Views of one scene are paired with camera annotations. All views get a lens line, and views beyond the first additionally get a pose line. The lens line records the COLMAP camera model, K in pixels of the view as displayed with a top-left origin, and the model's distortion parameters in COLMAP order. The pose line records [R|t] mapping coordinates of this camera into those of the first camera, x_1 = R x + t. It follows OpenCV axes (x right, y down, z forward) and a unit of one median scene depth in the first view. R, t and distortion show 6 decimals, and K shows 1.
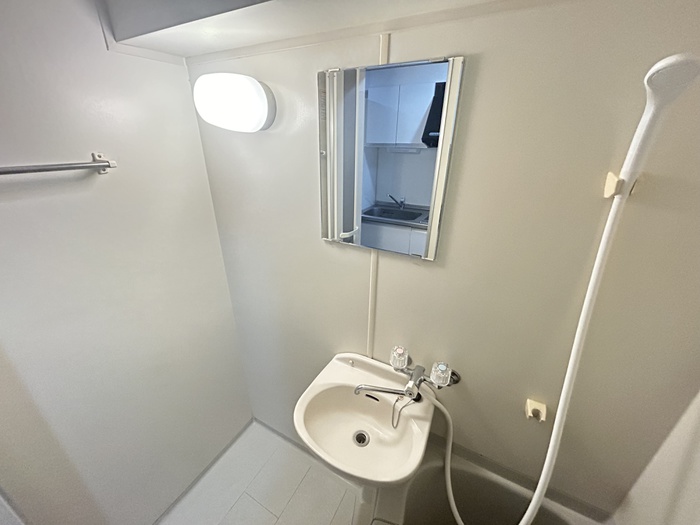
lens RADIAL K [[281.9, 0, 350.0], [0, 281.9, 262.5], [0, 0, 1]] dist [-0.000236, 0.000044]
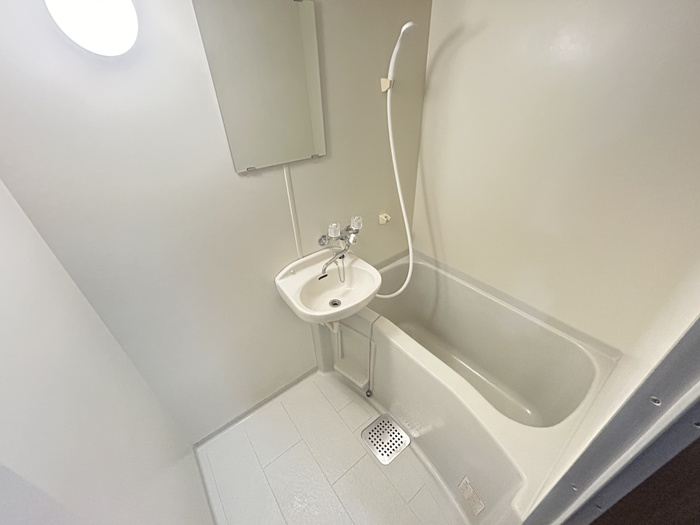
lens RADIAL K [[281.9, 0, 350.0], [0, 281.9, 262.5], [0, 0, 1]] dist [-0.000236, 0.000044]
pose [[0.397324, -0.520456, 0.755817, -0.884493], [0.411840, 0.837148, 0.359961, -0.010715], [-0.820074, 0.168255, 0.546963, 0.153518]]
